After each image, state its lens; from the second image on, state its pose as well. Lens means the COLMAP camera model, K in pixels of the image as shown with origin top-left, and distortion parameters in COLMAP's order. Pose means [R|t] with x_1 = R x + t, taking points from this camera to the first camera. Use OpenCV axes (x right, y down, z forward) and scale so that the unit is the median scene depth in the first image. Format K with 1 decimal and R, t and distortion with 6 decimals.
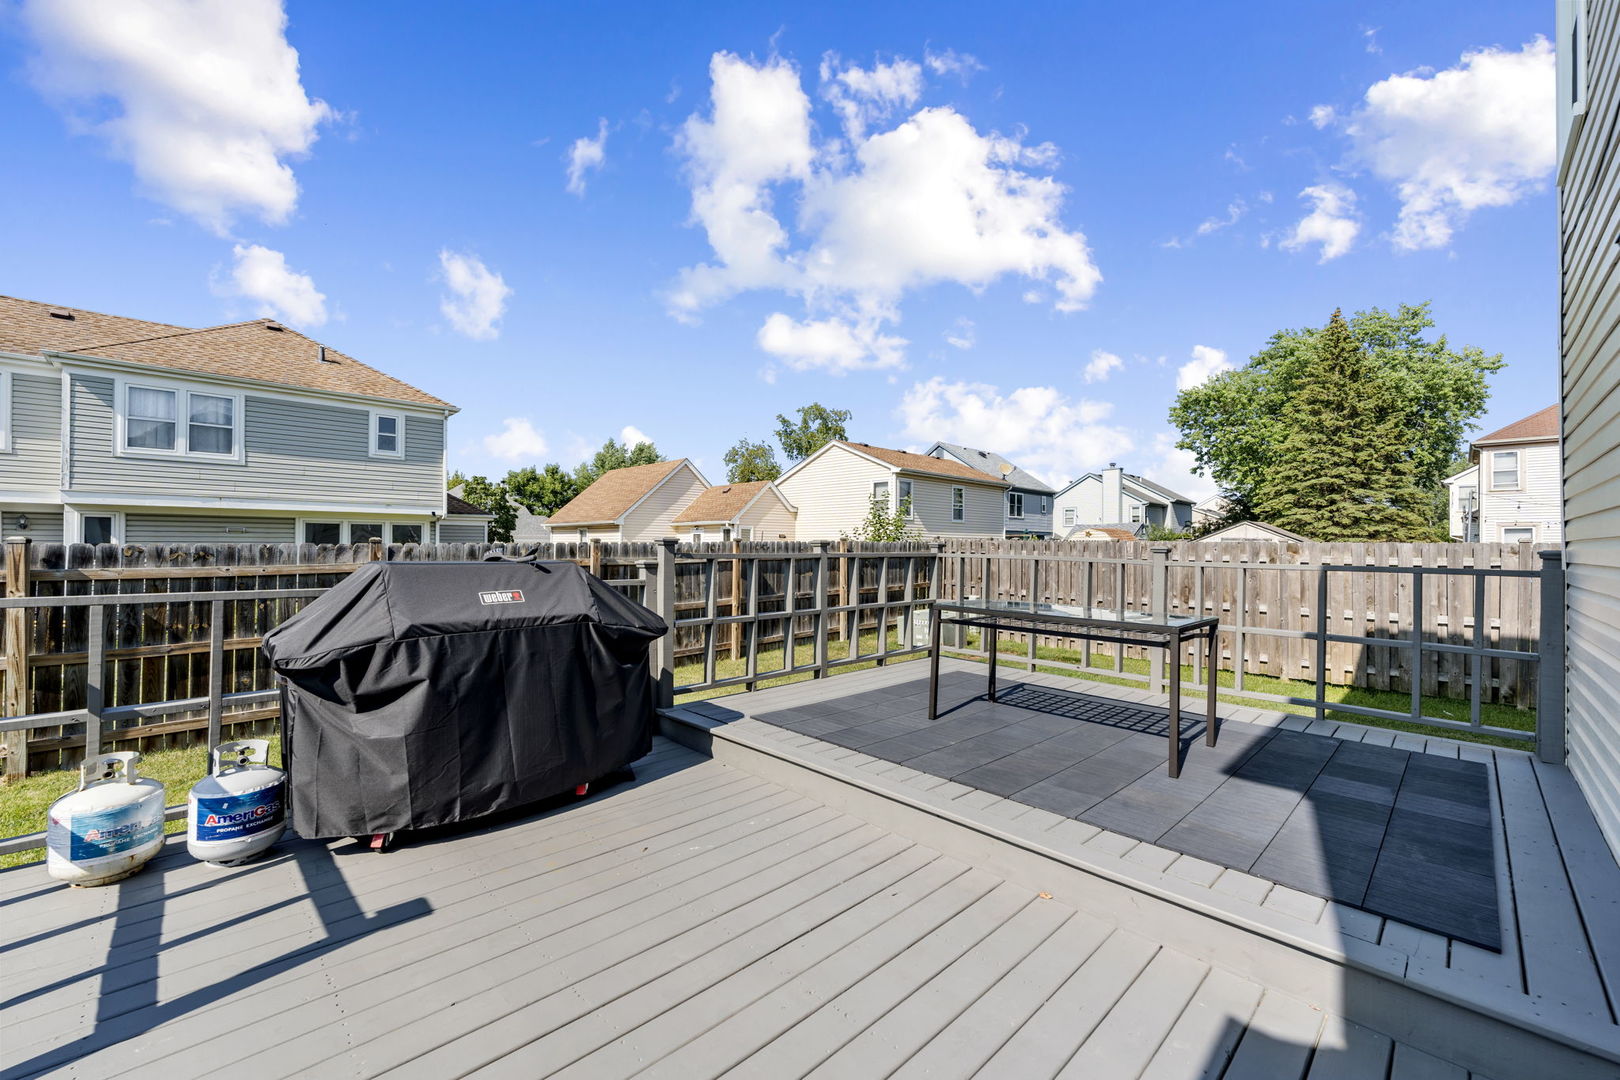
lens RADIAL K [[649.9, 0, 816.4], [0, 649.9, 541.7], [0, 0, 1]] dist [-0.002042, 0.000206]
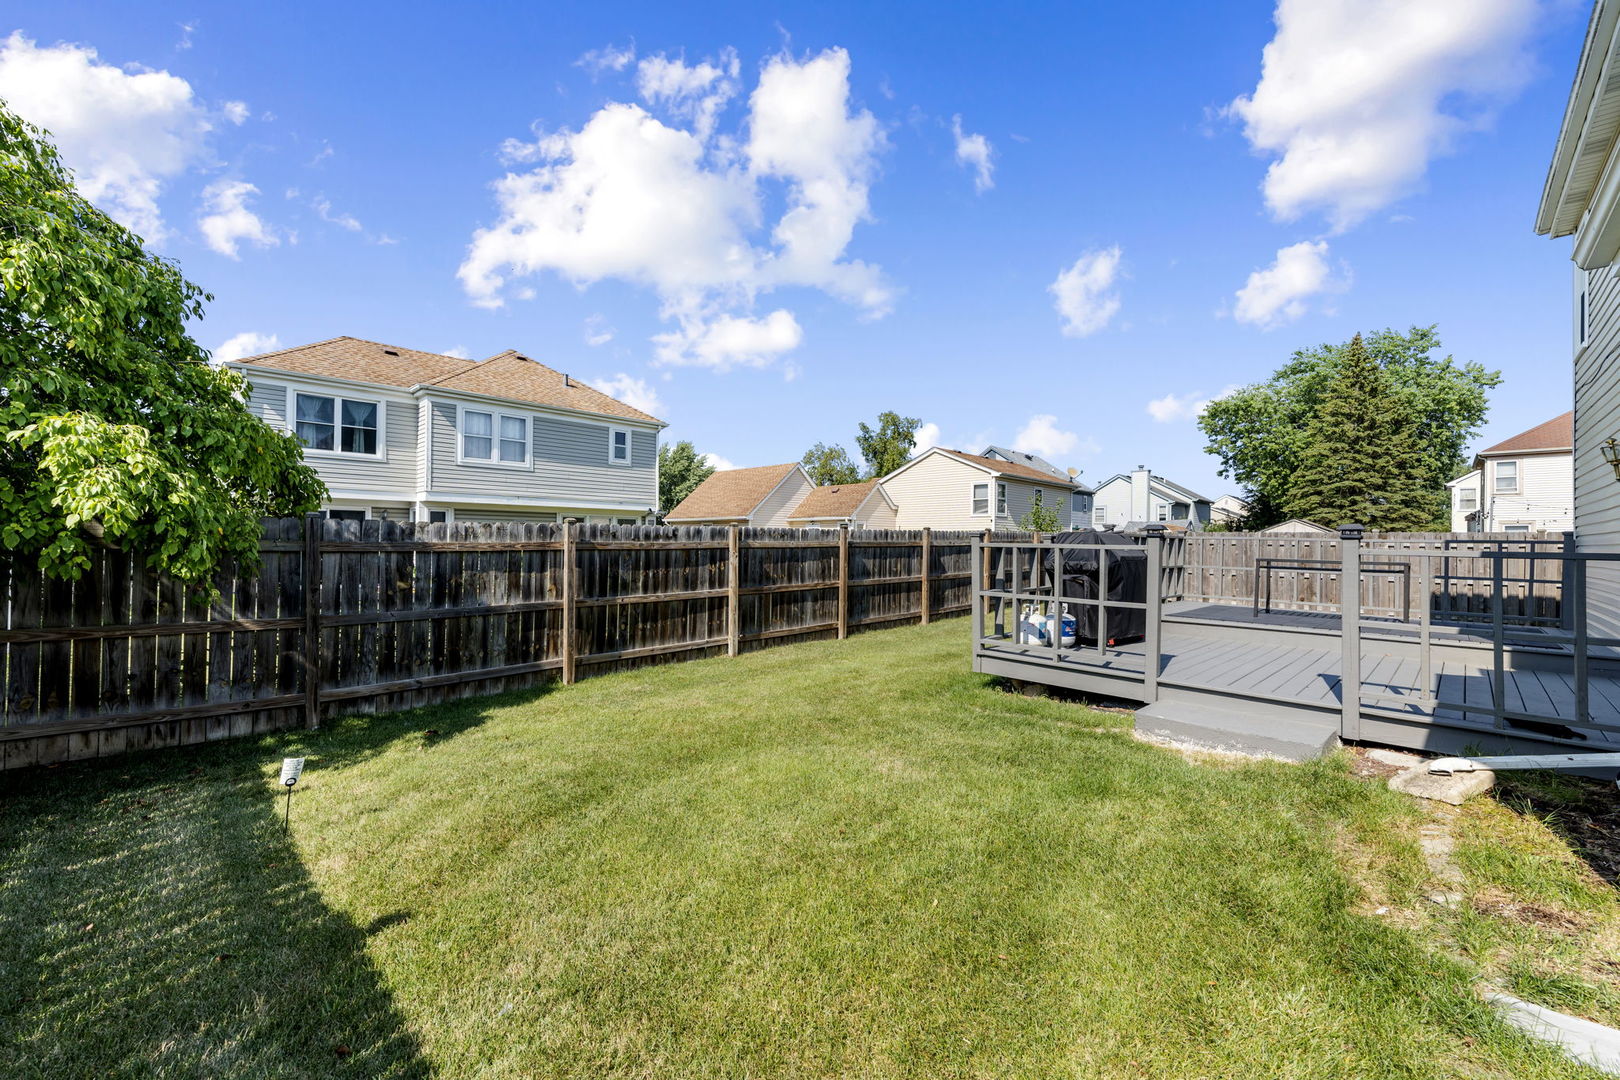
lens RADIAL K [[649.9, 0, 812.1], [0, 649.9, 541.9], [0, 0, 1]] dist [-0.002042, 0.000206]
pose [[0.999960, 0.004014, 0.007994, -0.165302], [-0.004056, 0.999978, 0.005295, 0.005844], [-0.007972, -0.005328, 0.999954, -0.134209]]
